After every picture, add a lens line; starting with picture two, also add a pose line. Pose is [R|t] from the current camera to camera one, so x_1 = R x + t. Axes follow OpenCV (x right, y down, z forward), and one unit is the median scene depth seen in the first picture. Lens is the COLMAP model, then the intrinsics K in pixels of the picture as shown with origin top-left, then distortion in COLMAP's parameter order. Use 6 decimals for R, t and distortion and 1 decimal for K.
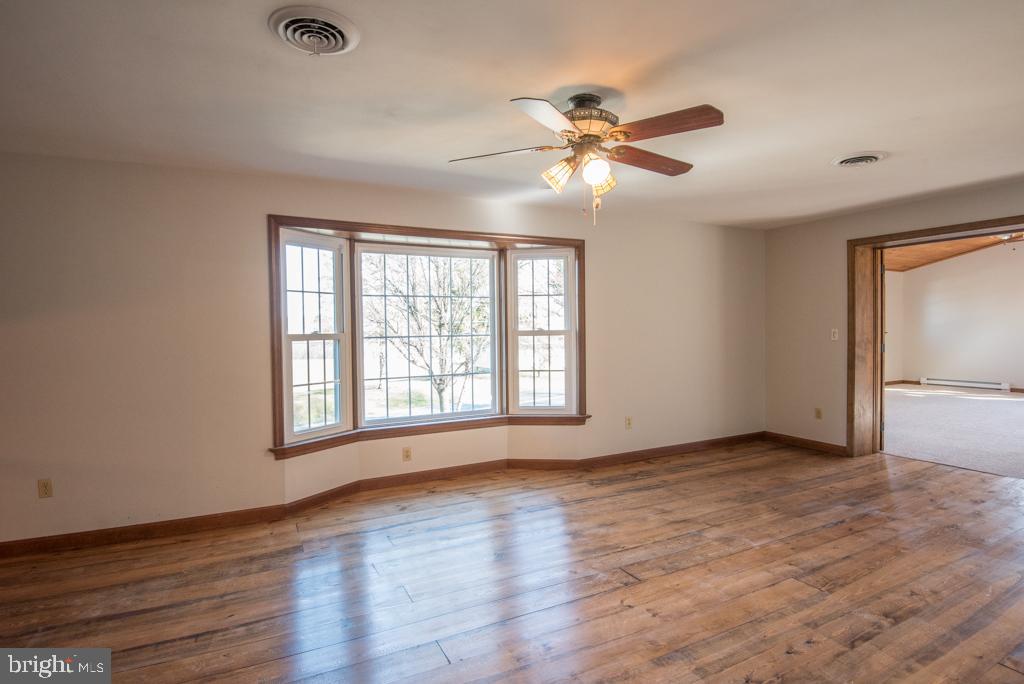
lens RADIAL K [[535.4, 0, 511.1], [0, 535.4, 341.1], [0, 0, 1]] dist [-0.024090, -0.011877]
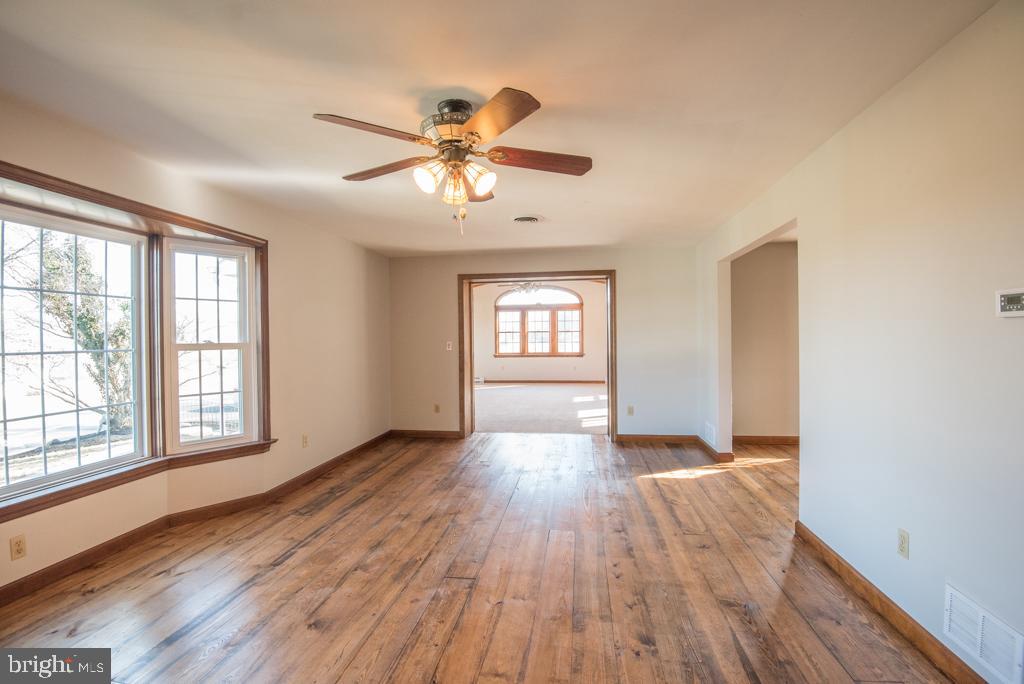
lens RADIAL K [[477.4, 0, 515.4], [0, 477.4, 342.5], [0, 0, 1]] dist [-0.029664, -0.010543]
pose [[0.561319, -0.000501, 0.827599, -0.298388], [0.023577, 0.999604, -0.015386, 0.000268], [-0.827263, 0.028149, 0.561109, 0.244337]]
